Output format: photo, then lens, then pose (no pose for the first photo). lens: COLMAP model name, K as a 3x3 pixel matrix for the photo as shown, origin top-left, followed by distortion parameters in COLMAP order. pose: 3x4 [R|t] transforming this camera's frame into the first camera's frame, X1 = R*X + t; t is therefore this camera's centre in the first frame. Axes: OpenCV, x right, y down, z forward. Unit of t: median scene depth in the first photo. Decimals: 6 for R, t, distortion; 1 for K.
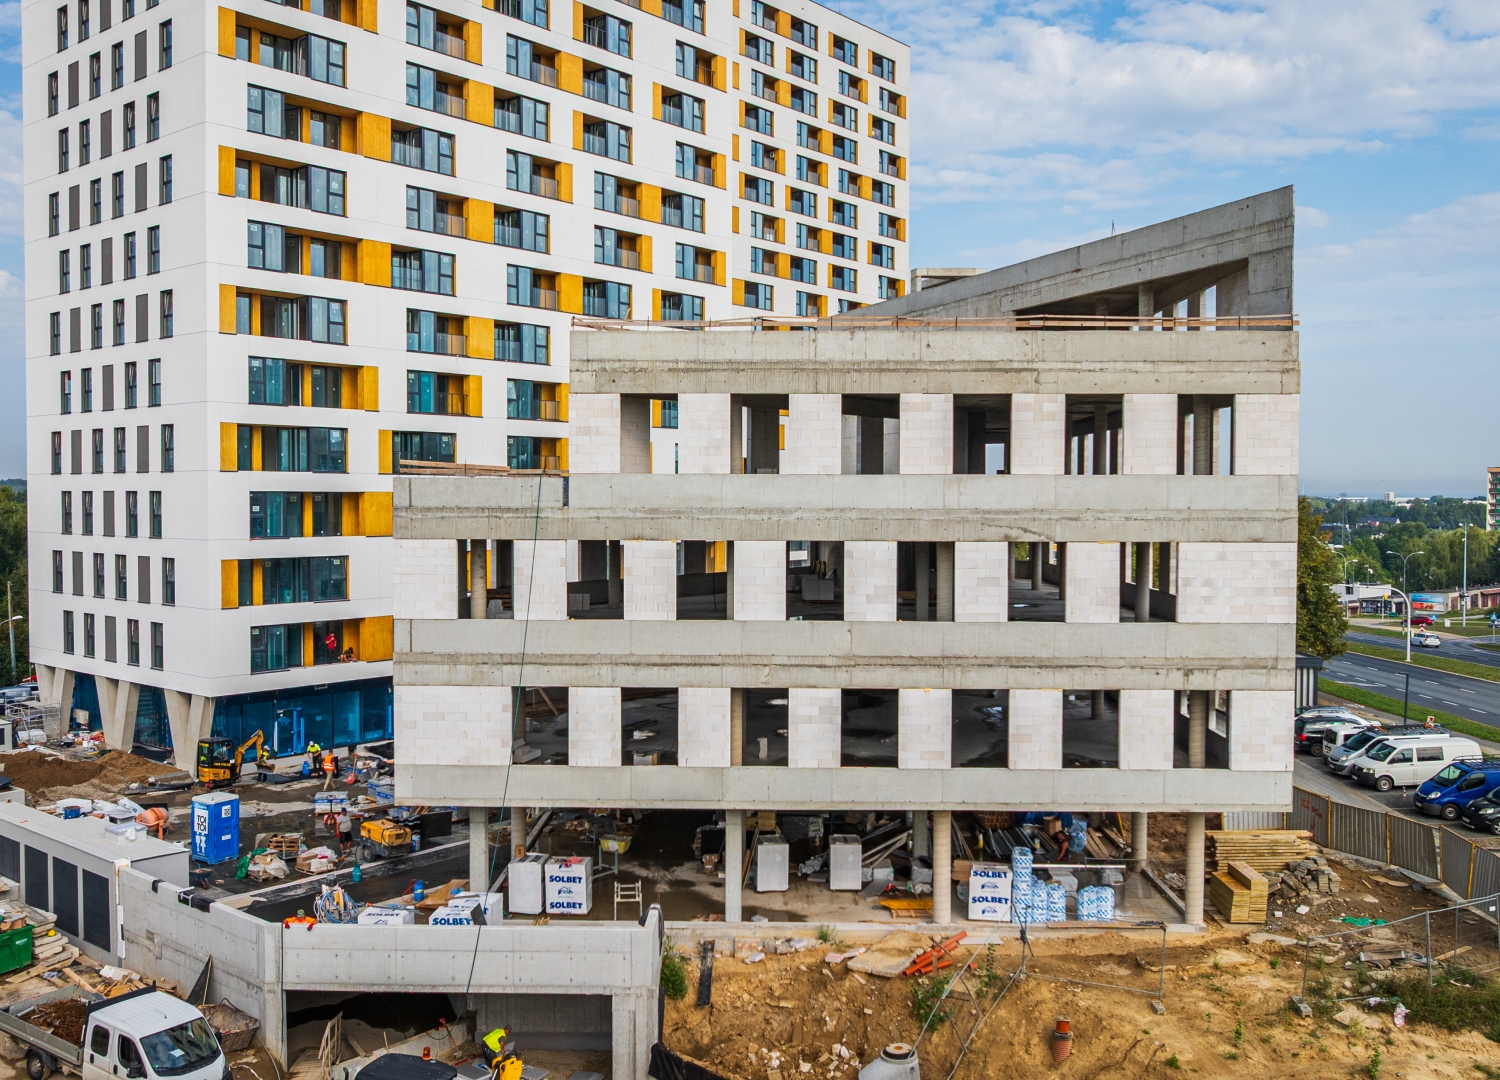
lens RADIAL K [[1358.6, 0, 744.8], [0, 1358.6, 529.8], [0, 0, 1]] dist [-0.027626, 0.000000]
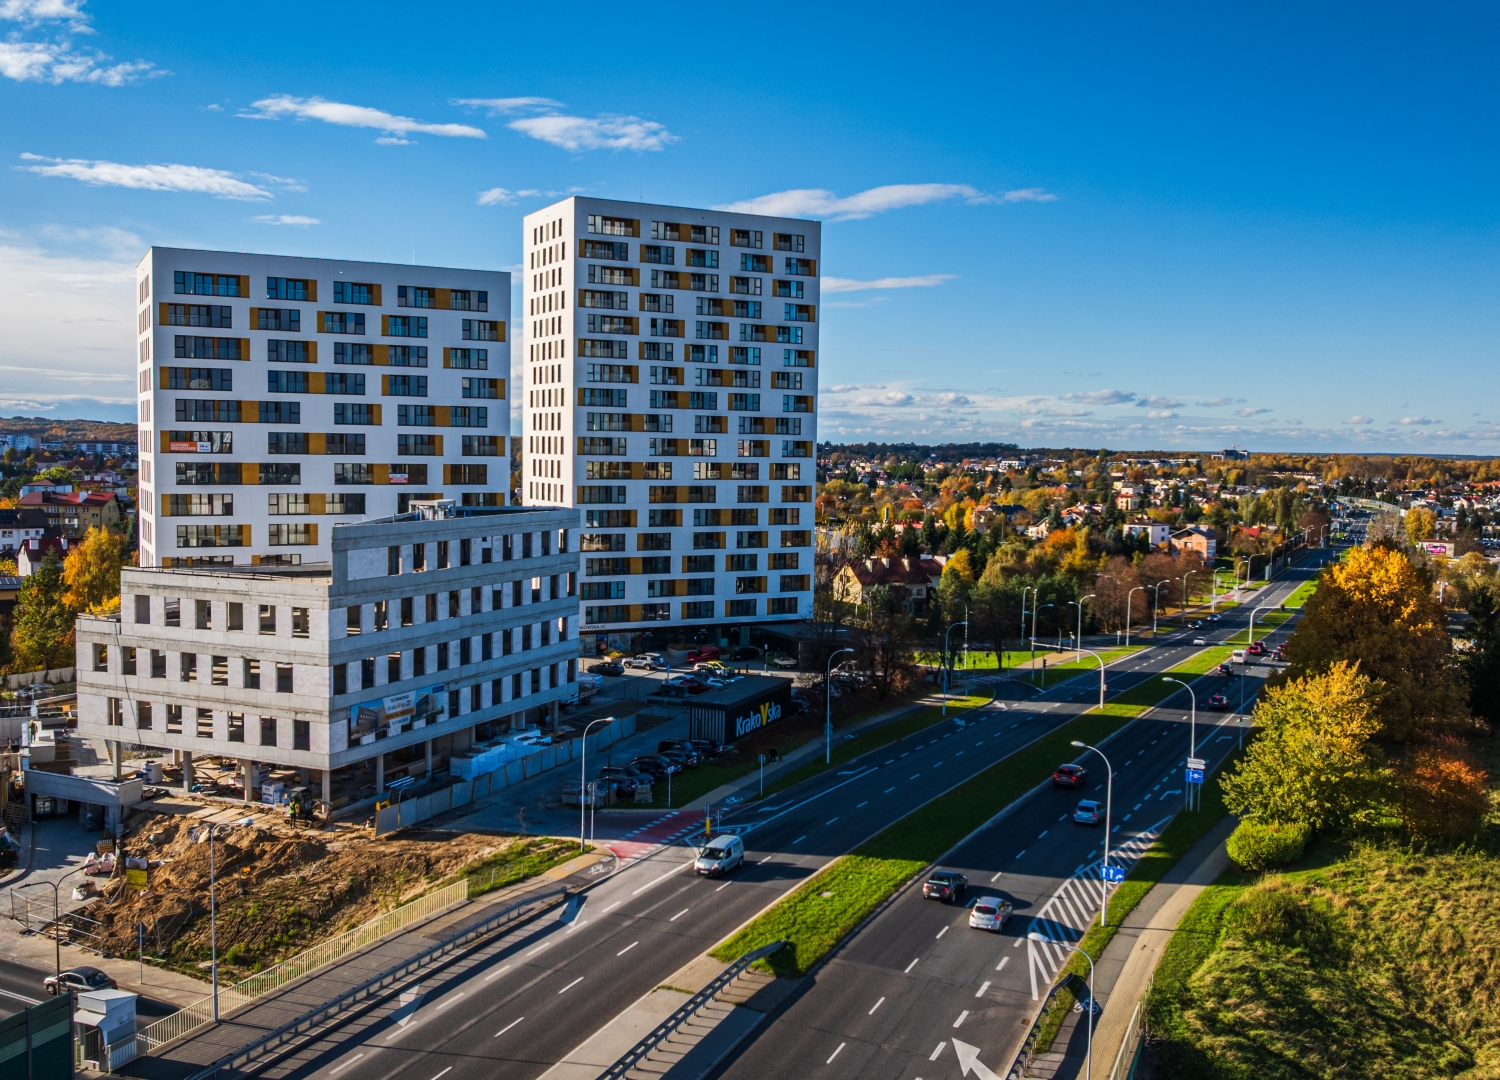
lens RADIAL K [[1383.9, 0, 761.3], [0, 1383.9, 554.2], [0, 0, 1]] dist [-0.016654, 0.000000]
pose [[0.928131, 0.043972, -0.369648, 1.232745], [-0.024695, 0.998084, 0.056723, -0.216797], [0.371434, -0.043518, 0.927439, -0.652572]]
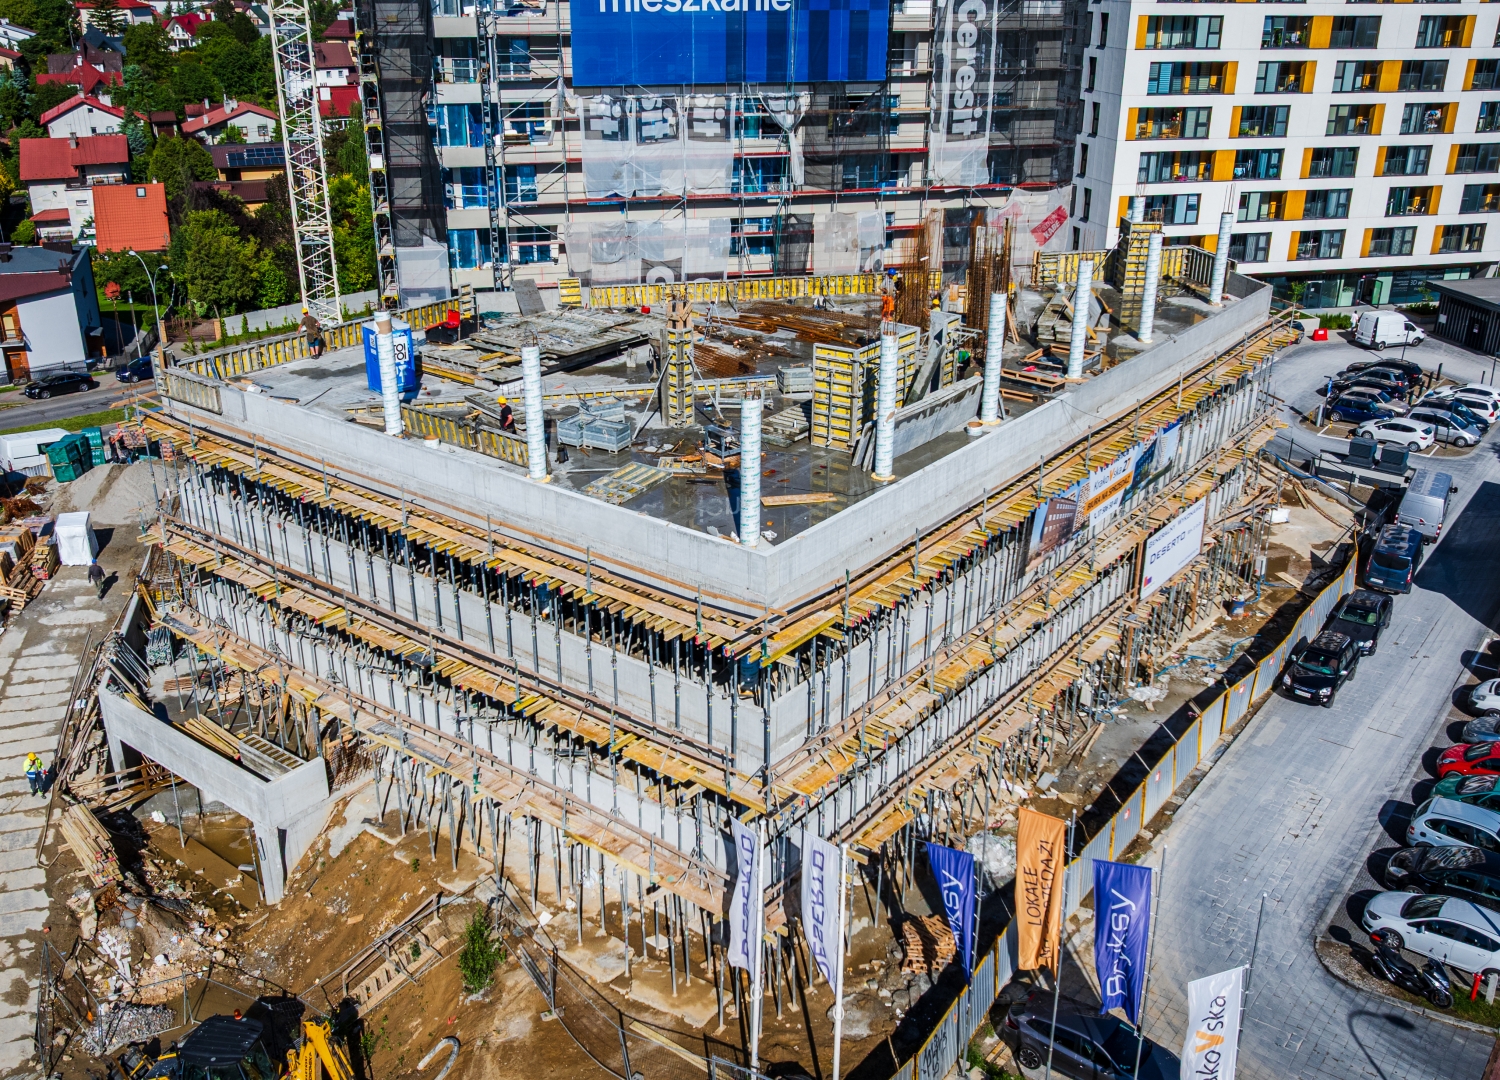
lens RADIAL K [[1358.6, 0, 748.3], [0, 1358.6, 539.7], [0, 0, 1]] dist [-0.027626, 0.000000]
pose [[0.805791, 0.237254, -0.542597, 0.481584], [-0.017854, 0.925555, 0.378191, -0.206684], [0.591931, -0.295056, 0.750040, 0.224131]]
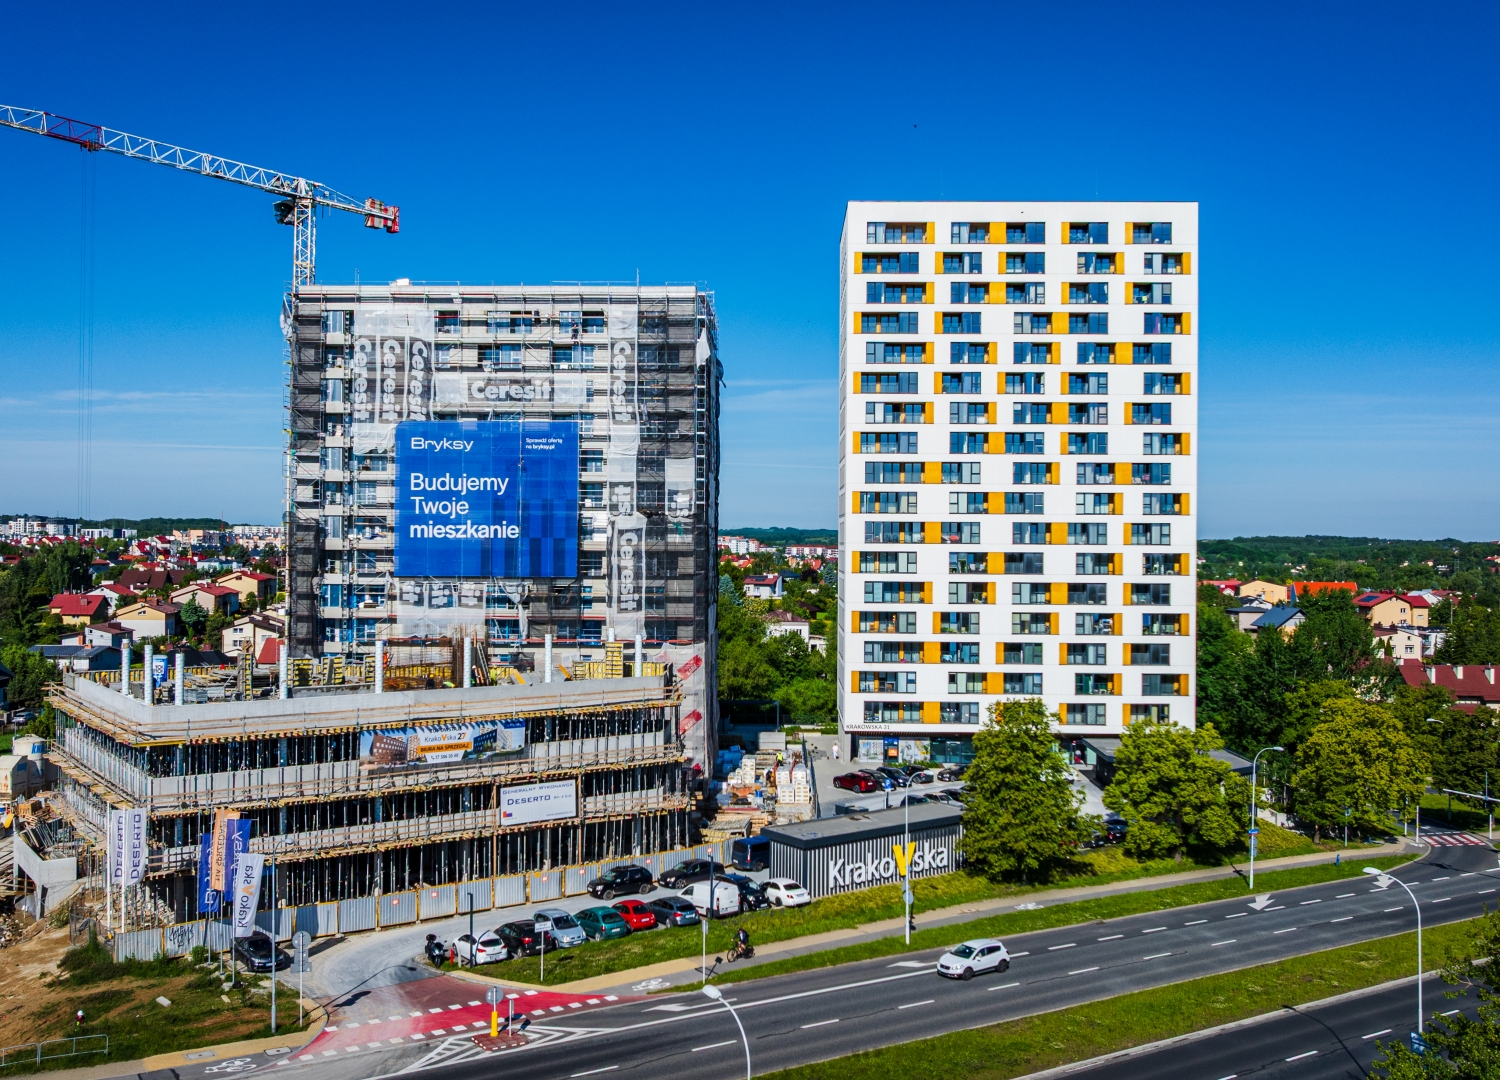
lens RADIAL K [[1358.6, 0, 758.7], [0, 1358.6, 540.6], [0, 0, 1]] dist [-0.027626, 0.000000]
pose [[0.621546, 0.000699, -0.783377, 1.489195], [-0.025116, 0.999503, -0.019035, -0.160134], [0.782975, 0.031506, 0.621255, 0.255804]]
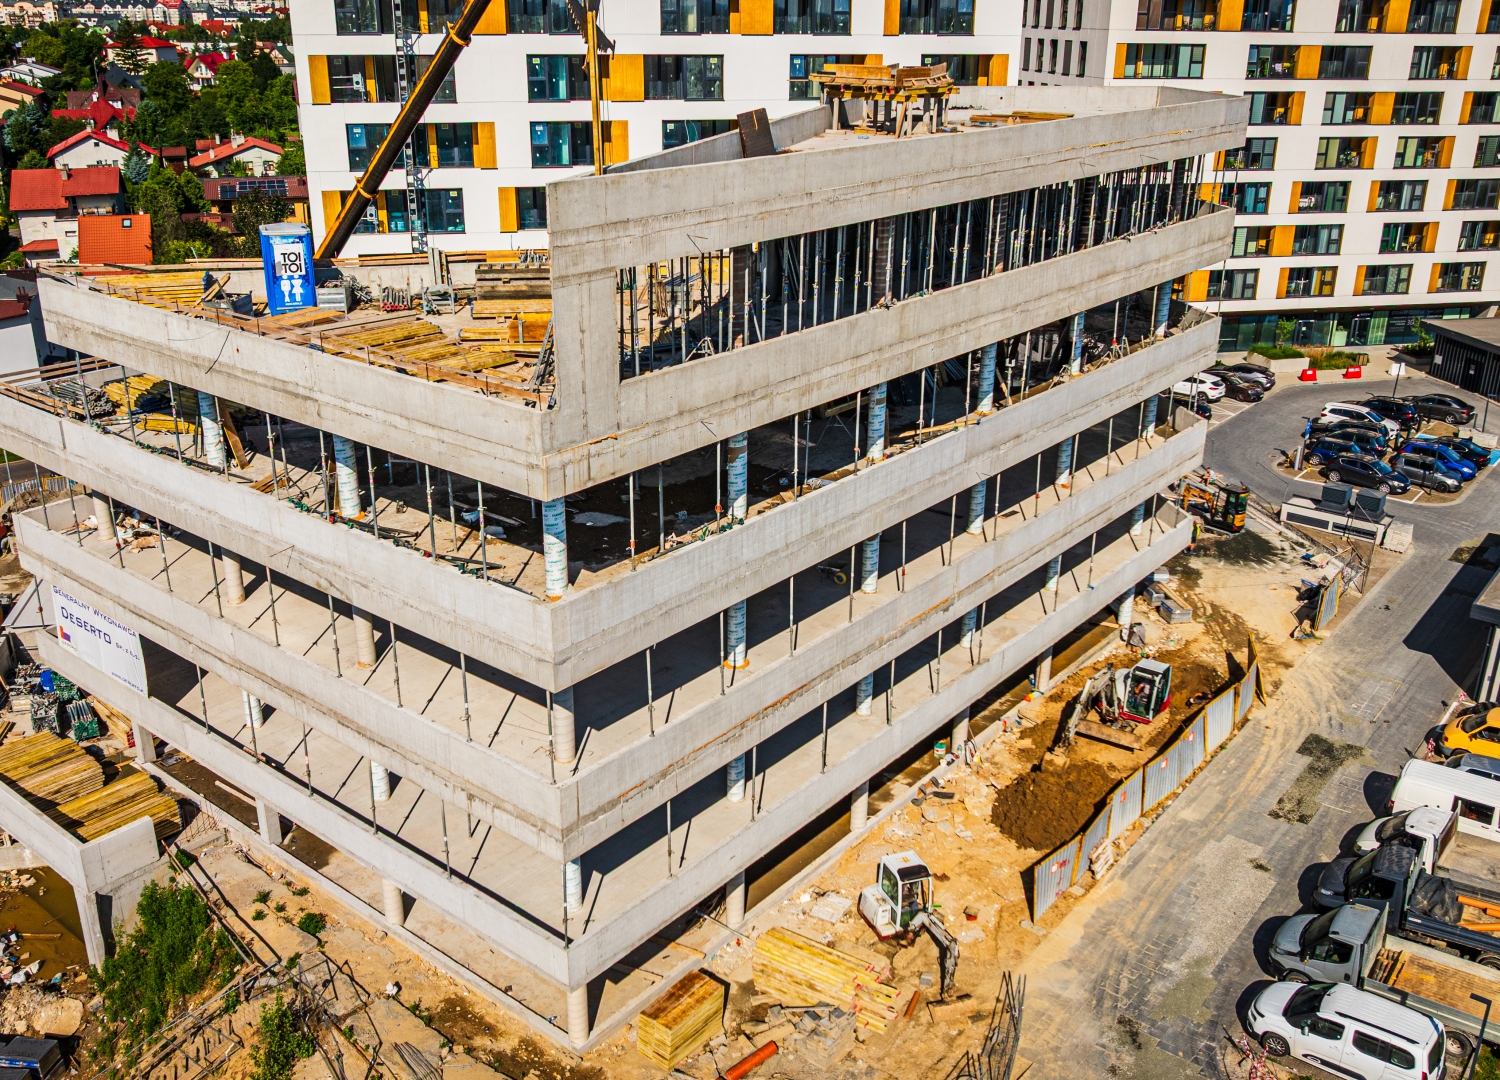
lens RADIAL K [[1358.6, 0, 751.9], [0, 1358.6, 539.7], [0, 0, 1]] dist [-0.027626, 0.000000]
pose [[0.789753, 0.230236, -0.568578, 0.516828], [-0.021236, 0.936597, 0.349763, -0.187864], [0.613057, -0.264153, 0.744570, 0.309638]]
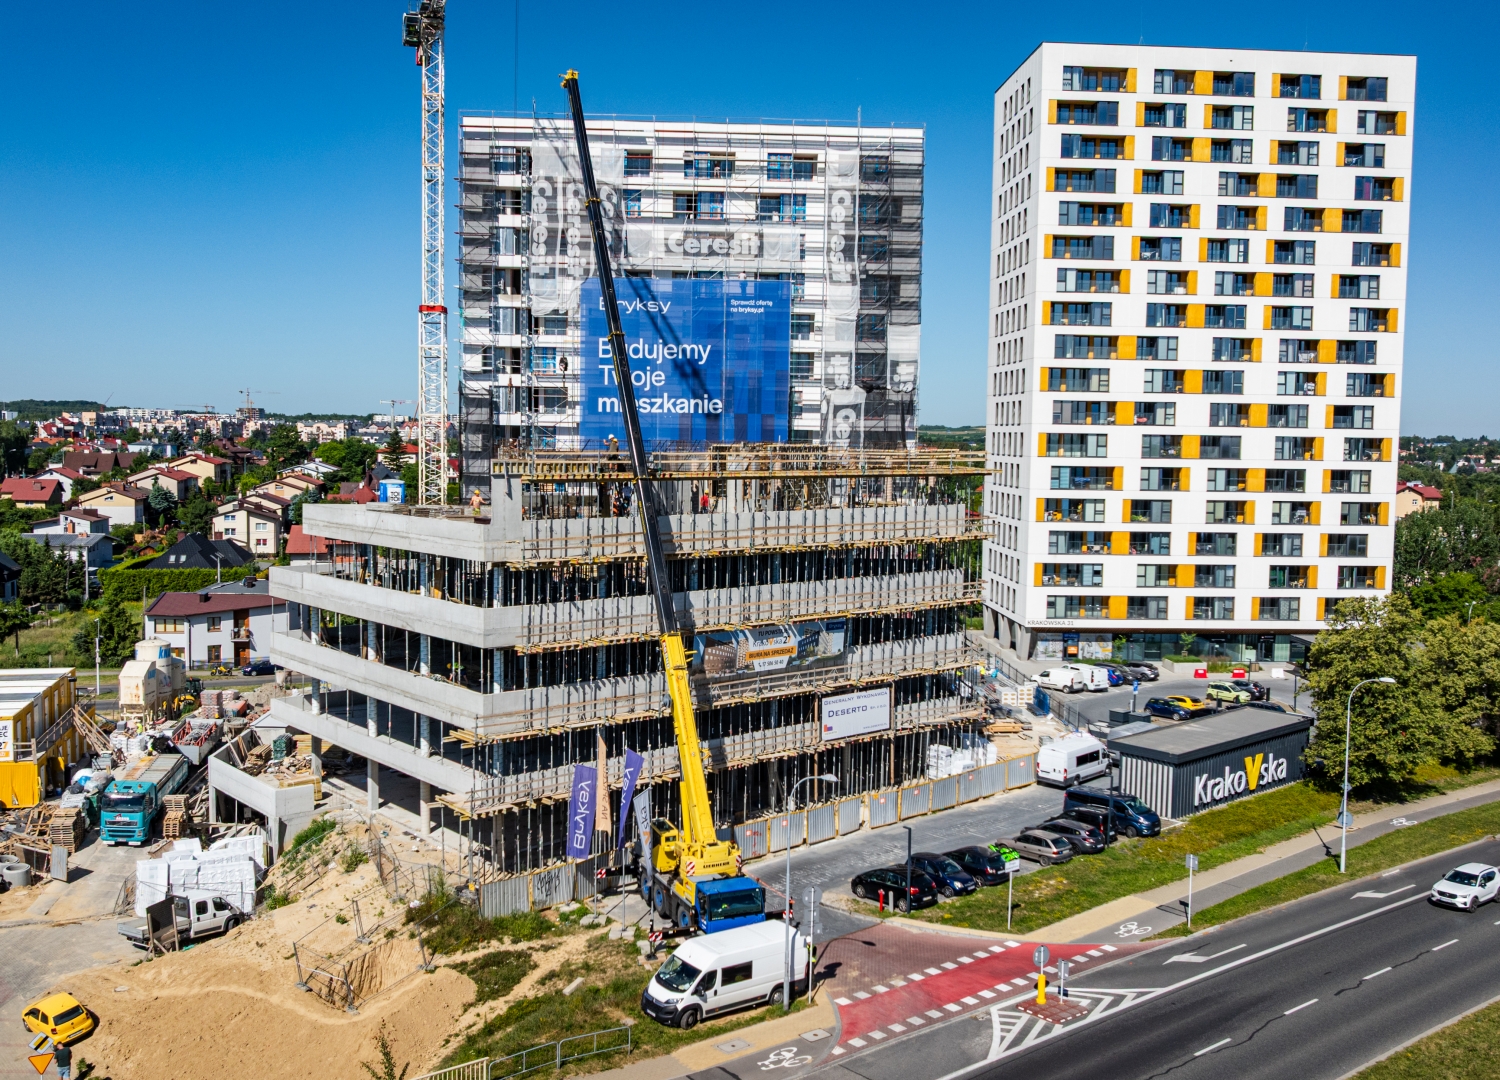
lens RADIAL K [[1358.6, 0, 747.4], [0, 1358.6, 541.5], [0, 0, 1]] dist [-0.027626, 0.000000]
pose [[0.674164, 0.066257, -0.735604, 1.076534], [-0.031252, 0.997635, 0.061216, -0.137839], [0.737920, -0.018281, 0.674640, 0.063714]]
